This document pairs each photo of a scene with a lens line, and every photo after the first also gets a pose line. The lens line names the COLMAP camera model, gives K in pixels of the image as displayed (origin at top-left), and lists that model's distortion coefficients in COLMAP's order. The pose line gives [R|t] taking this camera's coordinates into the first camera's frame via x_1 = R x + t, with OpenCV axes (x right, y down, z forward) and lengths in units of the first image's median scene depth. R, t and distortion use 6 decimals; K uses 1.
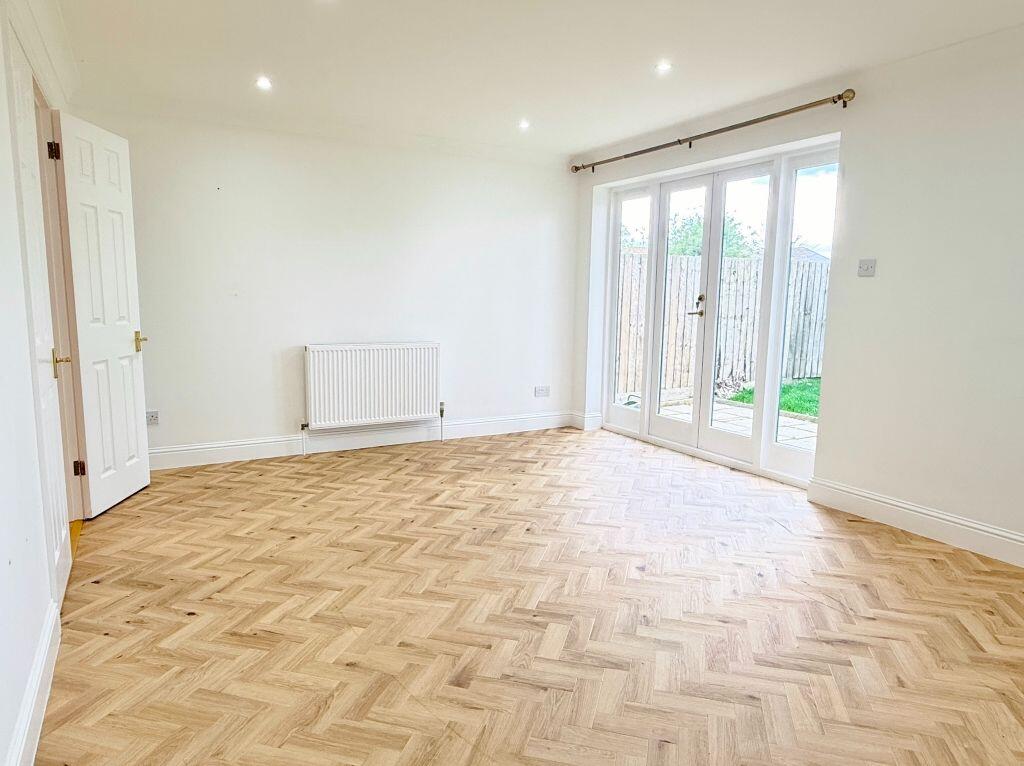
lens RADIAL K [[656.8, 0, 500.9], [0, 656.8, 367.3], [0, 0, 1]] dist [0.001799, 0.000912]
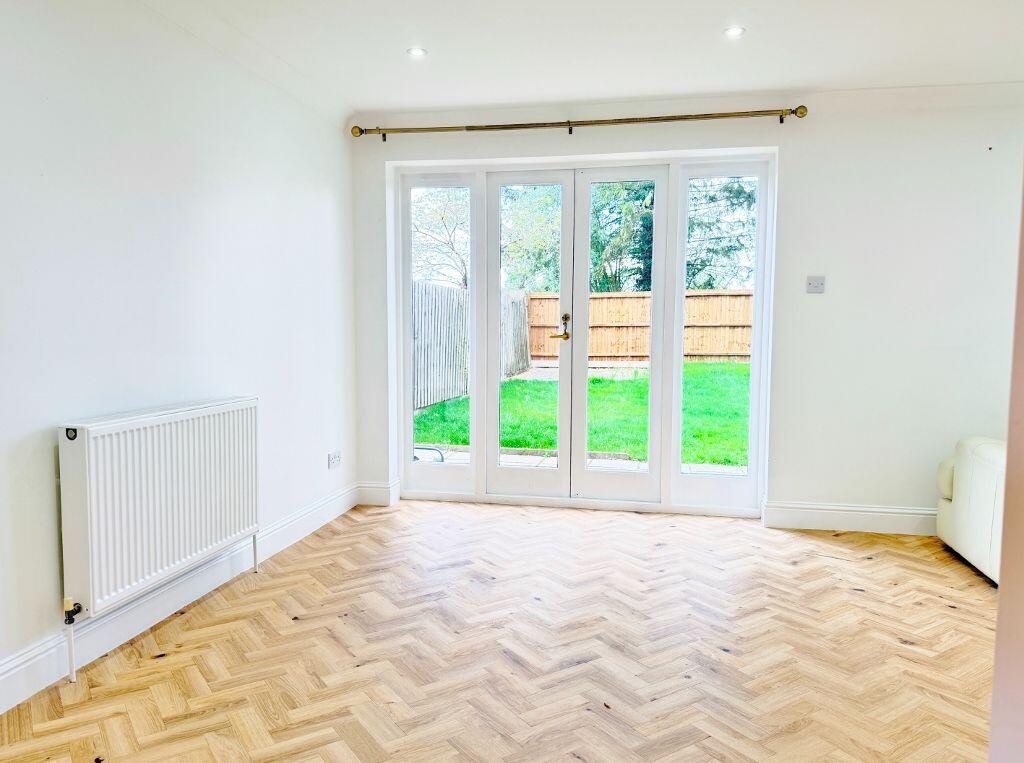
lens RADIAL K [[754.9, 0, 512.0], [0, 754.9, 381.5], [0, 0, 1]] dist [0.067890, -0.105764]
pose [[0.640764, -0.063813, 0.765082, -0.604535], [0.087799, 0.996092, 0.009547, -0.050862], [-0.762701, 0.061056, 0.643862, 0.561517]]
